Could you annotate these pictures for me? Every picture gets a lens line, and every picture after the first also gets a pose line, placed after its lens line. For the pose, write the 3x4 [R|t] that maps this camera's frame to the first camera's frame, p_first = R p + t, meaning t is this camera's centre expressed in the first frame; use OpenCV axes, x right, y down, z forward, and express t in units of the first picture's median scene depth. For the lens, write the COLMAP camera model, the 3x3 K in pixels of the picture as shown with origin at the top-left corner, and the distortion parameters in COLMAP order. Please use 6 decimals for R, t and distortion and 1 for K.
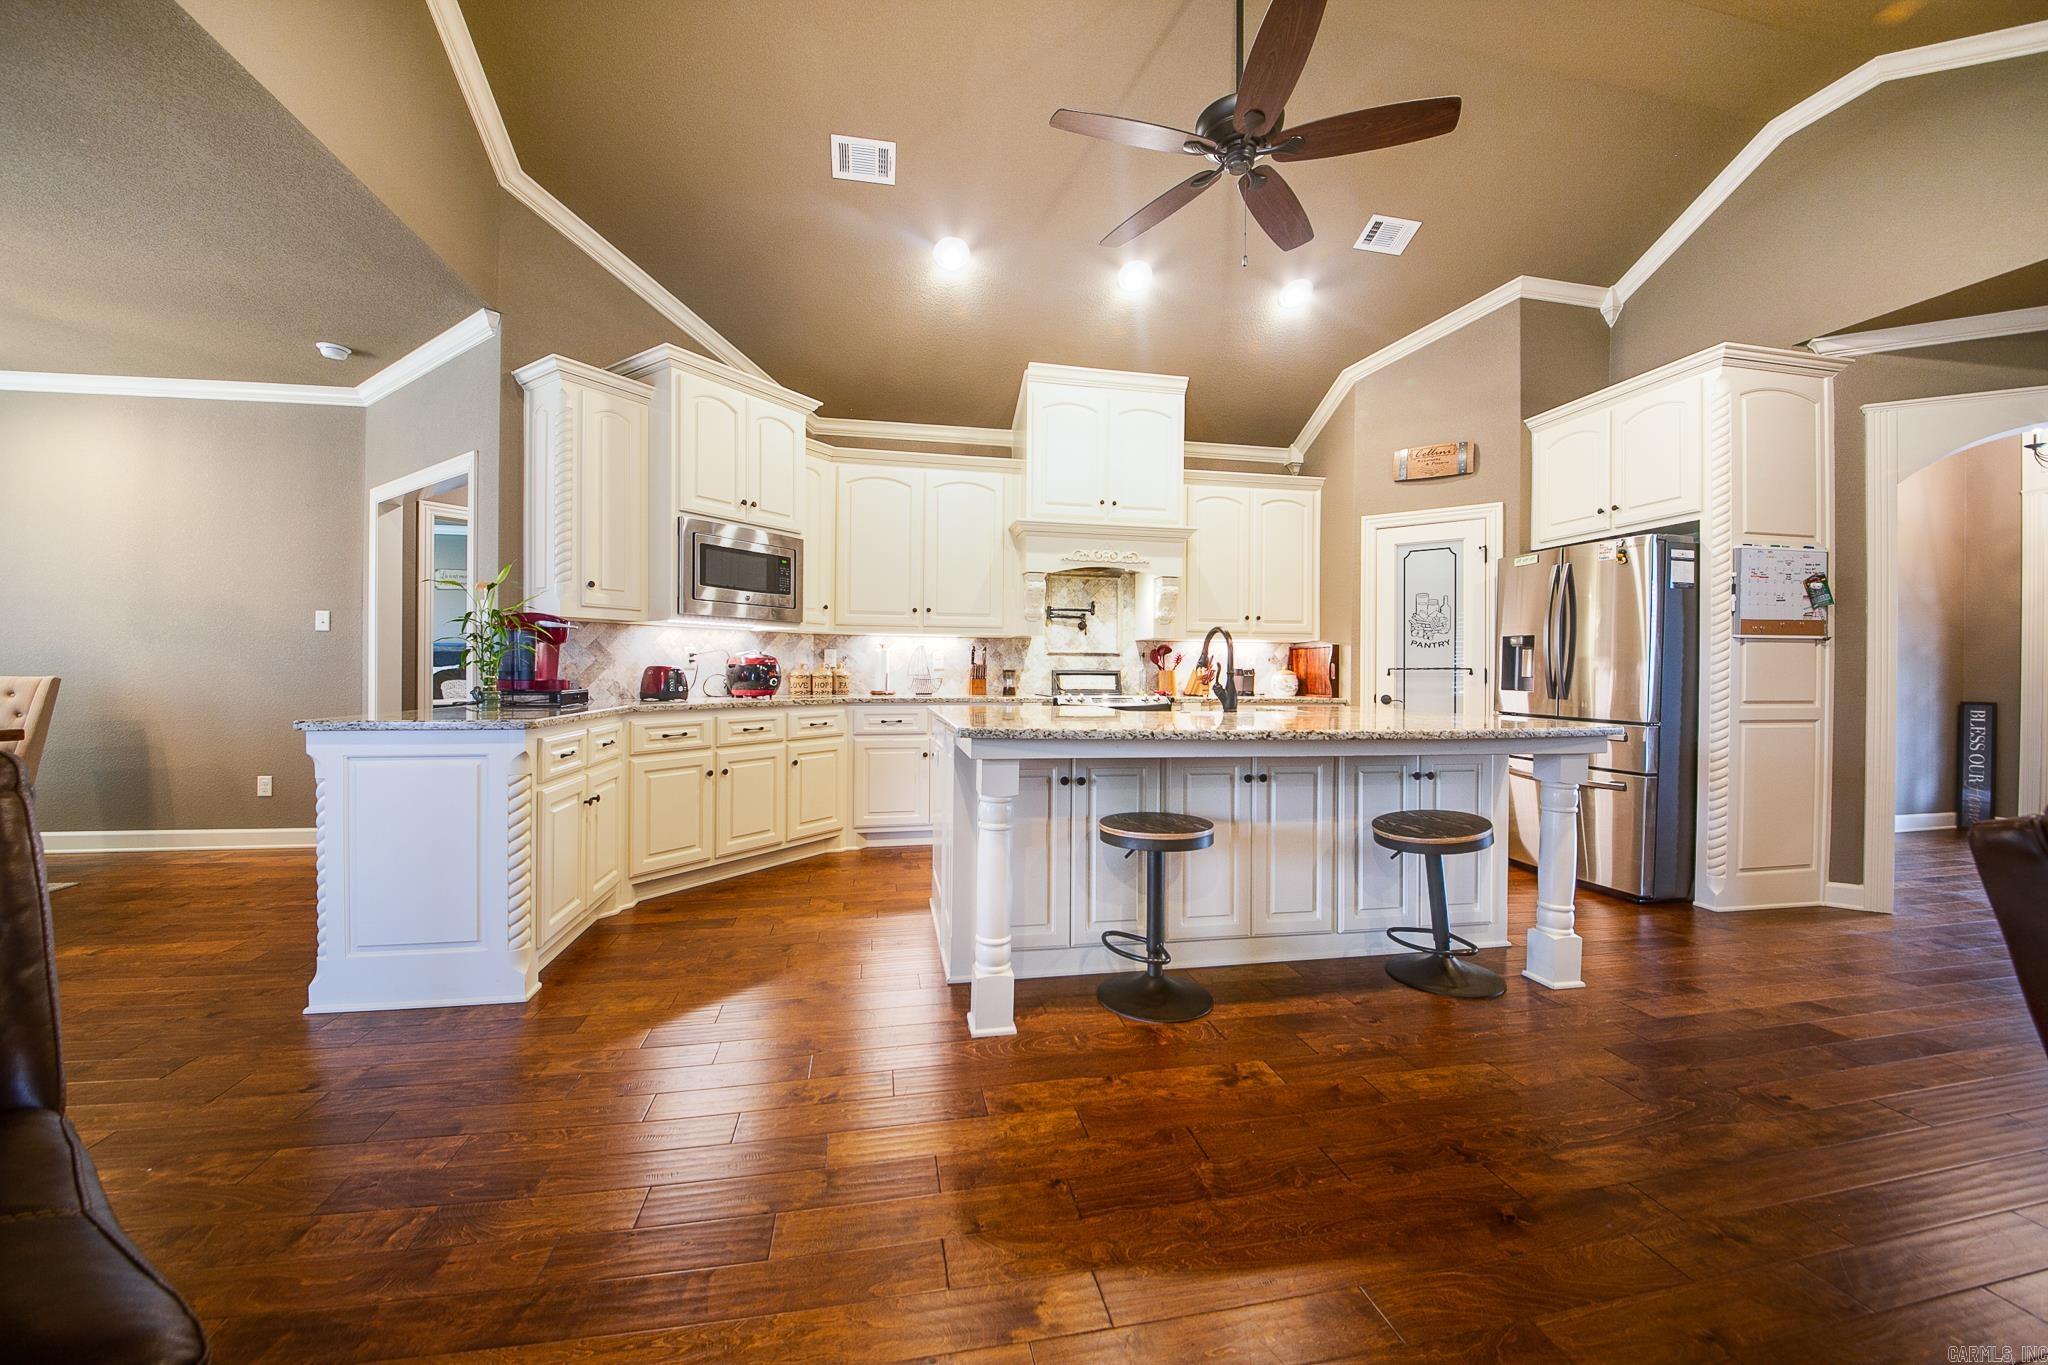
lens RADIAL K [[722.1, 0, 1016.5], [0, 722.1, 672.4], [0, 0, 1]] dist [-0.013931, -0.000609]
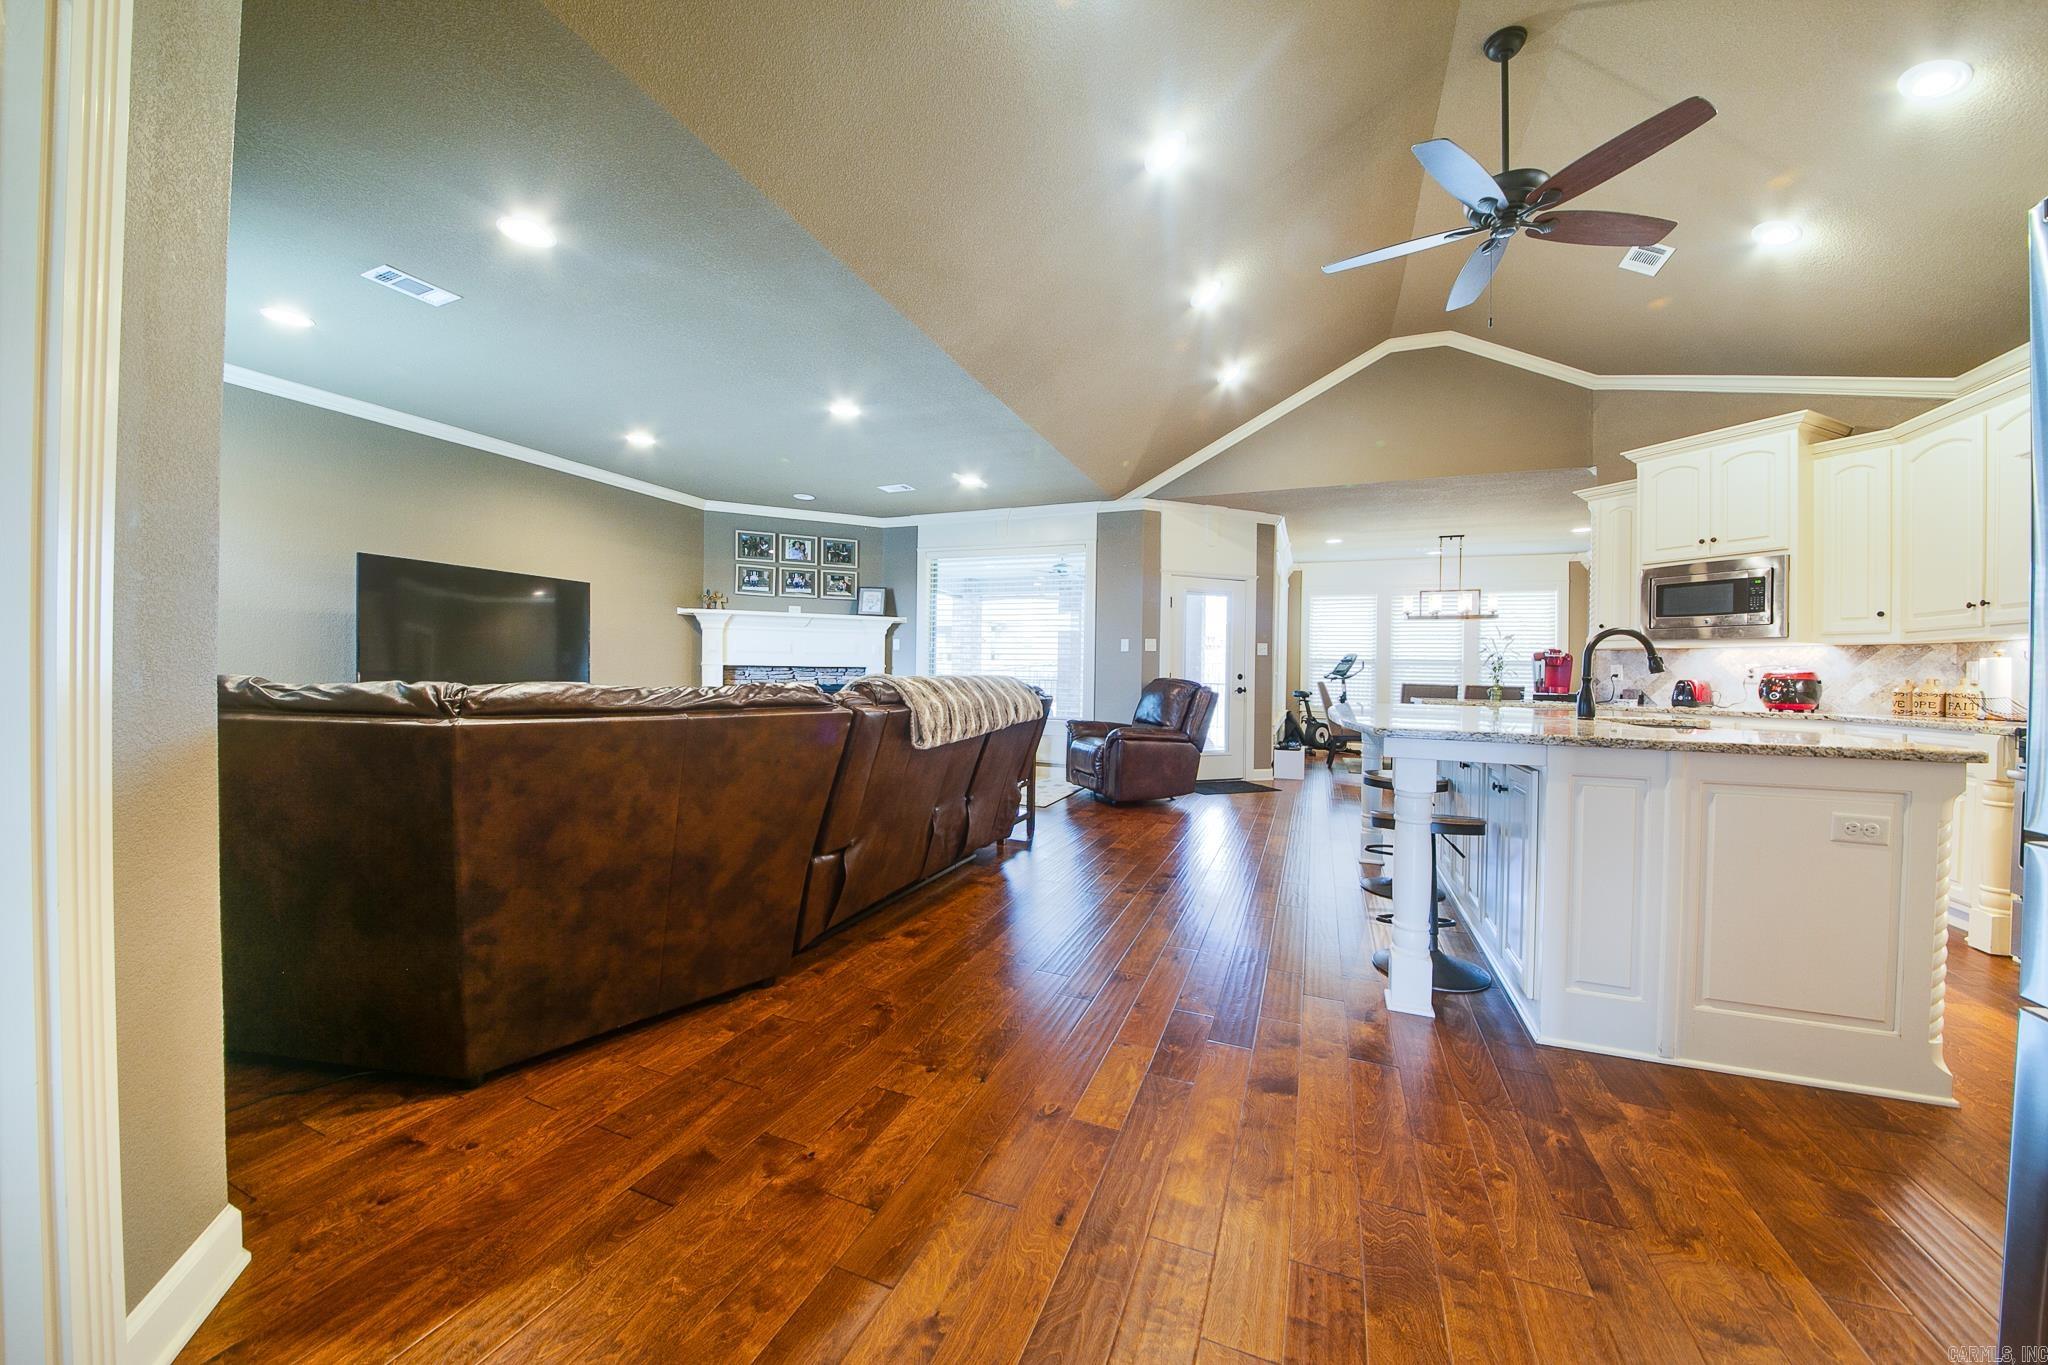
lens RADIAL K [[686.4, 0, 1034.7], [0, 686.4, 674.5], [0, 0, 1]] dist [-0.012295, -0.000059]
pose [[-0.546972, -0.014584, -0.837024, 1.146246], [-0.023735, 0.999716, -0.001908, 0.010456], [0.836814, 0.018824, -0.547163, 0.692917]]
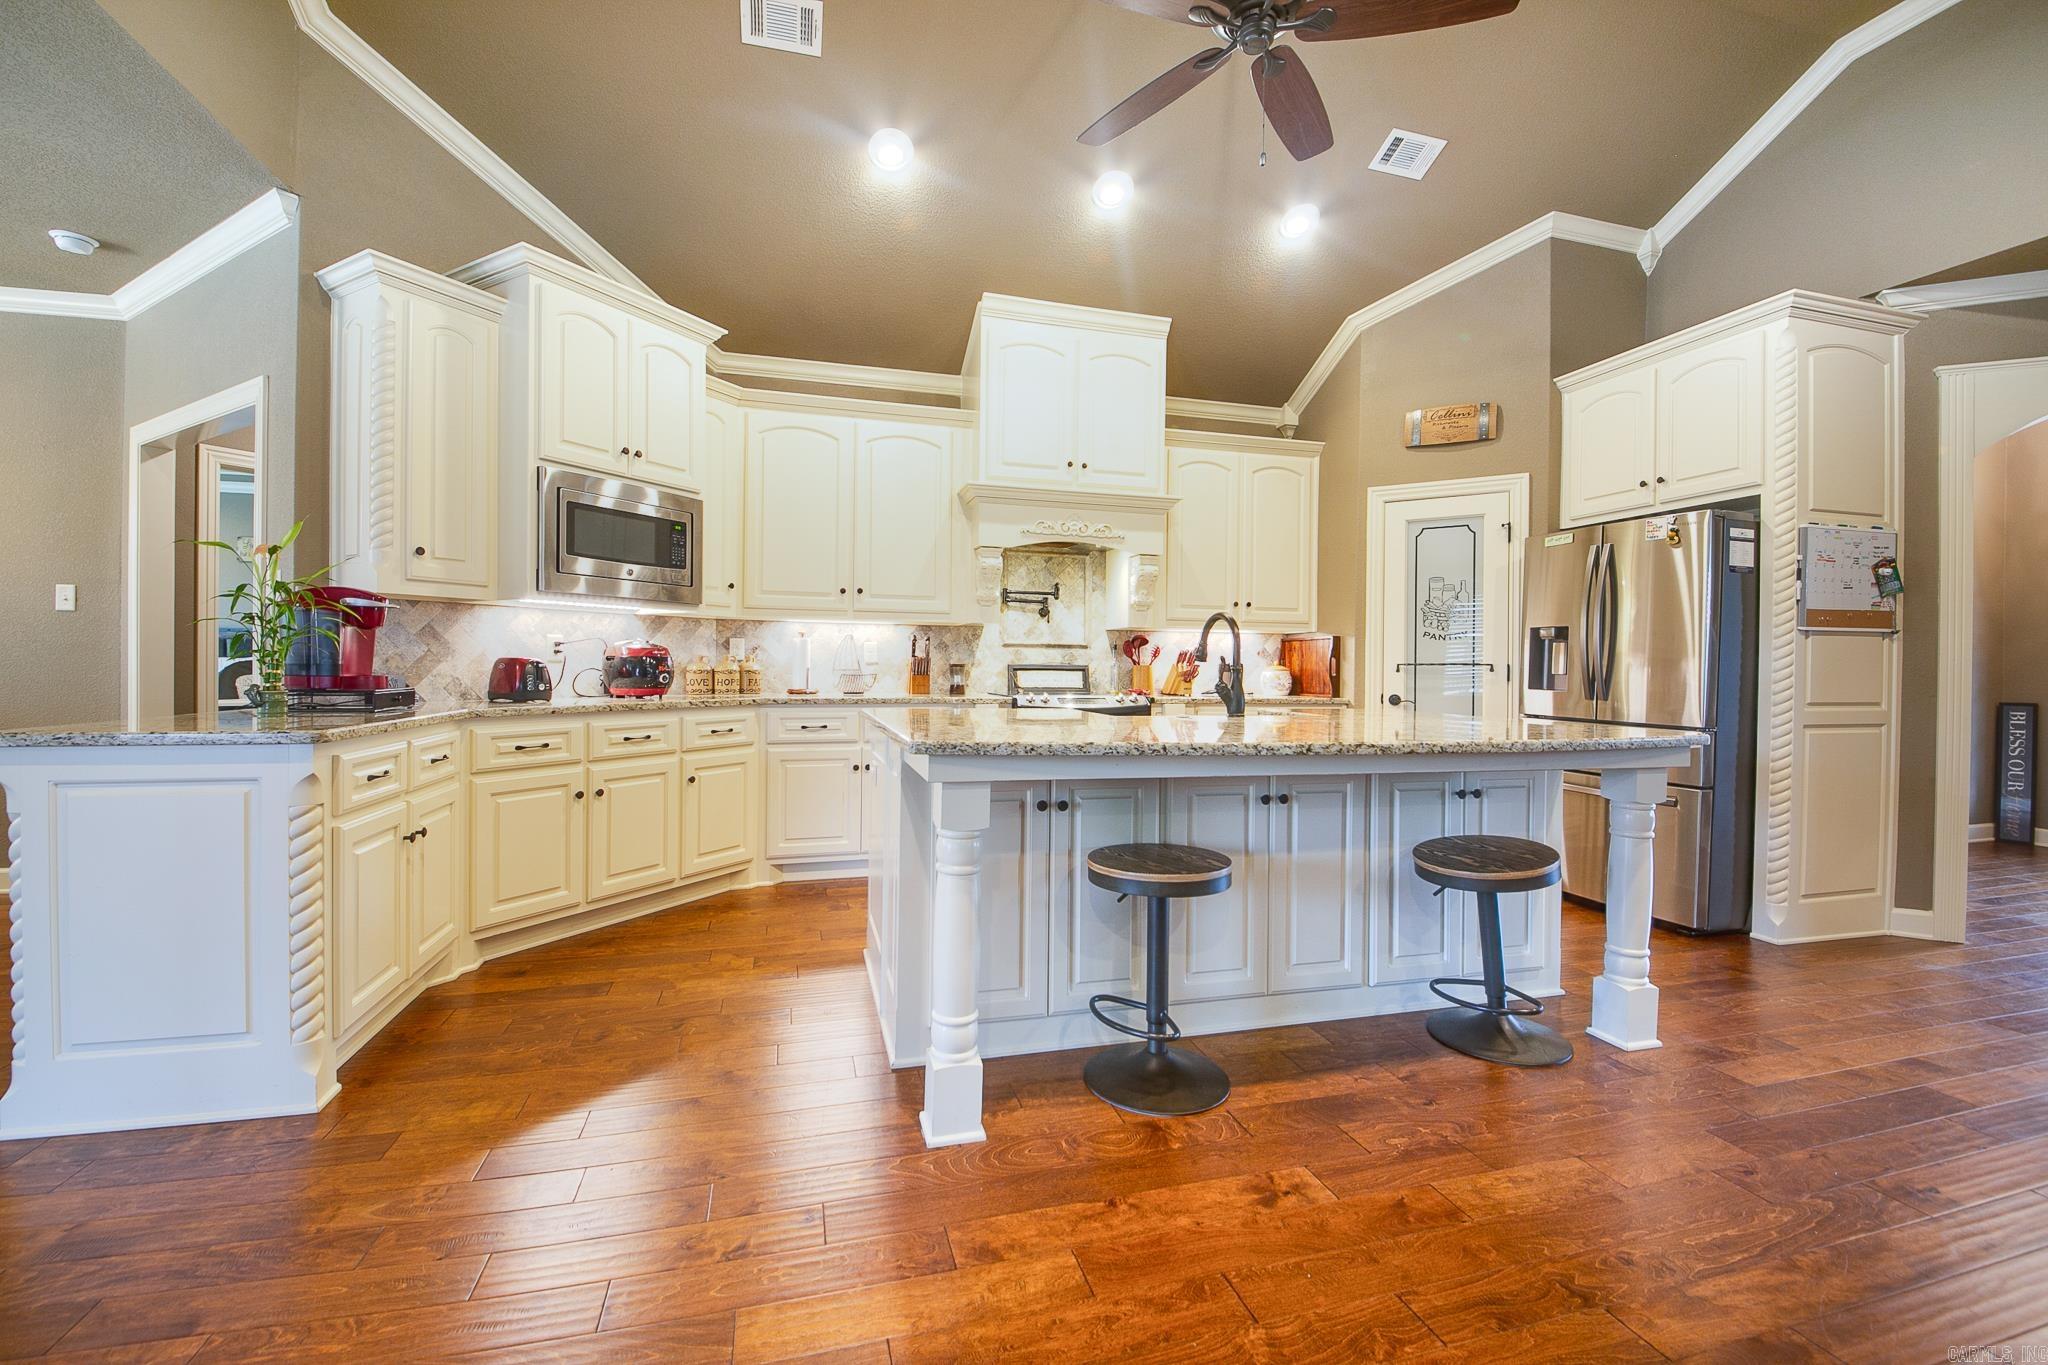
lens RADIAL K [[819.2, 0, 1015.6], [0, 819.2, 670.5], [0, 0, 1]] dist [-0.011047, -0.004262]
pose [[0.997075, 0.002592, 0.076392, -0.019356], [-0.002958, 0.999985, 0.004688, -0.000882], [-0.076378, -0.004900, 0.997067, 0.072164]]
